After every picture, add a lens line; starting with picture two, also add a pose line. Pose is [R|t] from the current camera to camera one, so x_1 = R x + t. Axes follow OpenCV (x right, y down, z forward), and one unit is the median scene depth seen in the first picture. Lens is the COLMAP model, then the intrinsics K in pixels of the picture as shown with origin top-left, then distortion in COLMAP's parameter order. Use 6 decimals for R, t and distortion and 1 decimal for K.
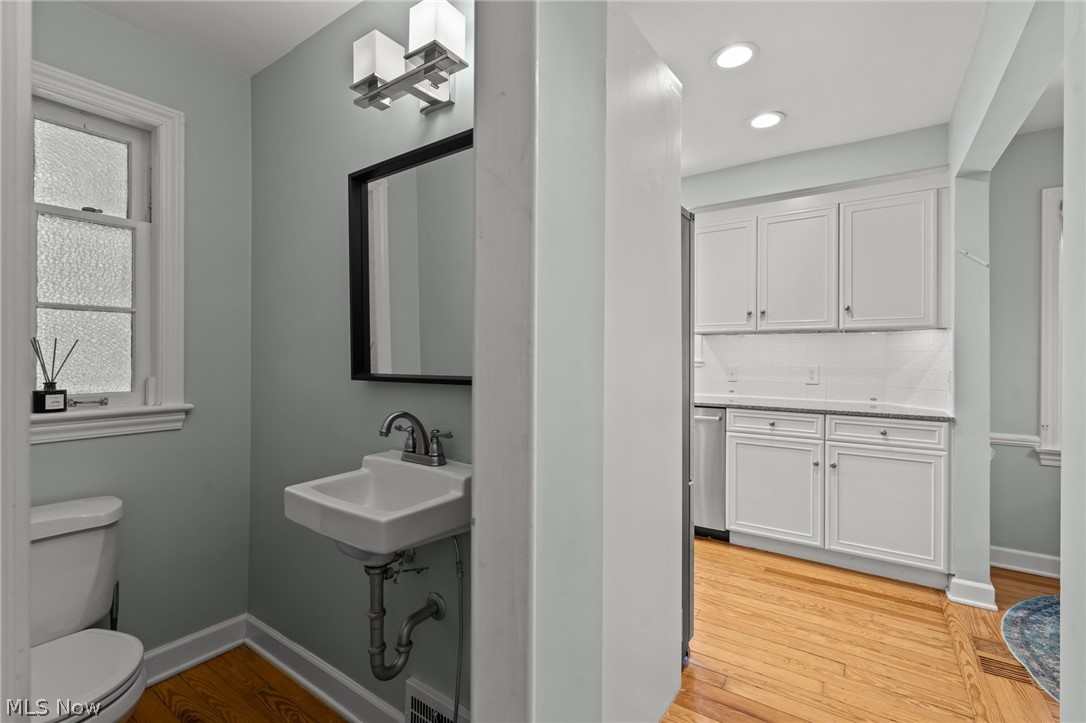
lens RADIAL K [[494.7, 0, 555.0], [0, 494.7, 358.0], [0, 0, 1]] dist [-0.000742, 0.001150]
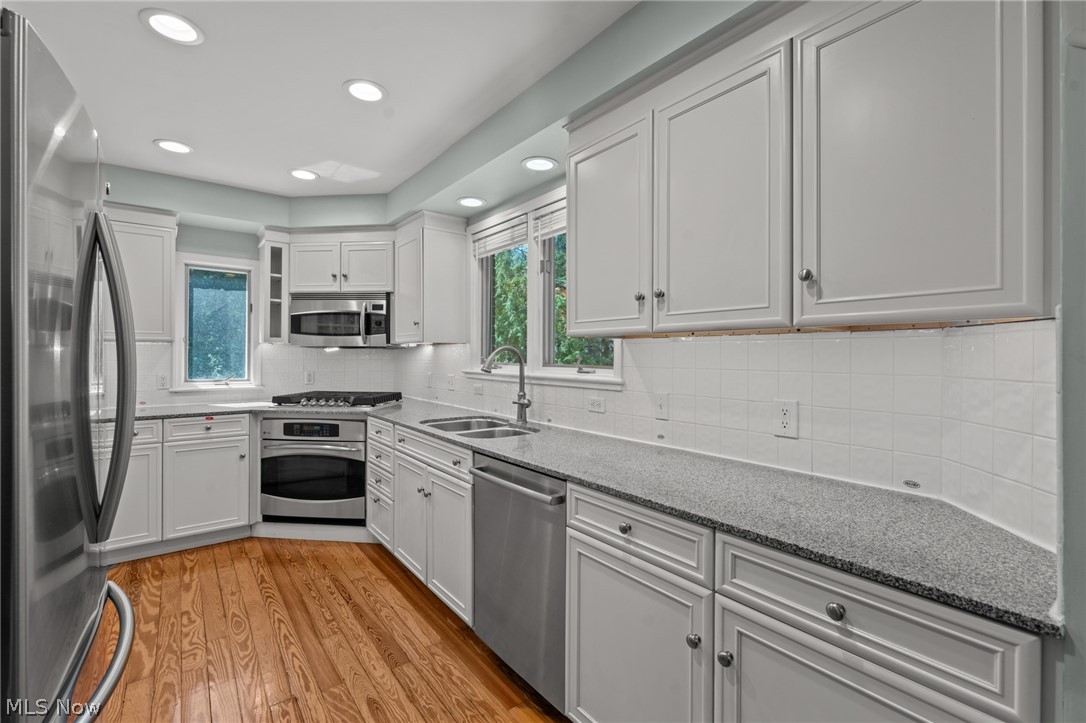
lens RADIAL K [[494.7, 0, 537.8], [0, 494.7, 356.5], [0, 0, 1]] dist [-0.000742, 0.001150]
pose [[0.950589, -0.000373, -0.310453, 0.503059], [-0.000376, 0.999997, -0.002355, -0.029649], [0.310453, 0.002355, 0.950586, 0.522215]]
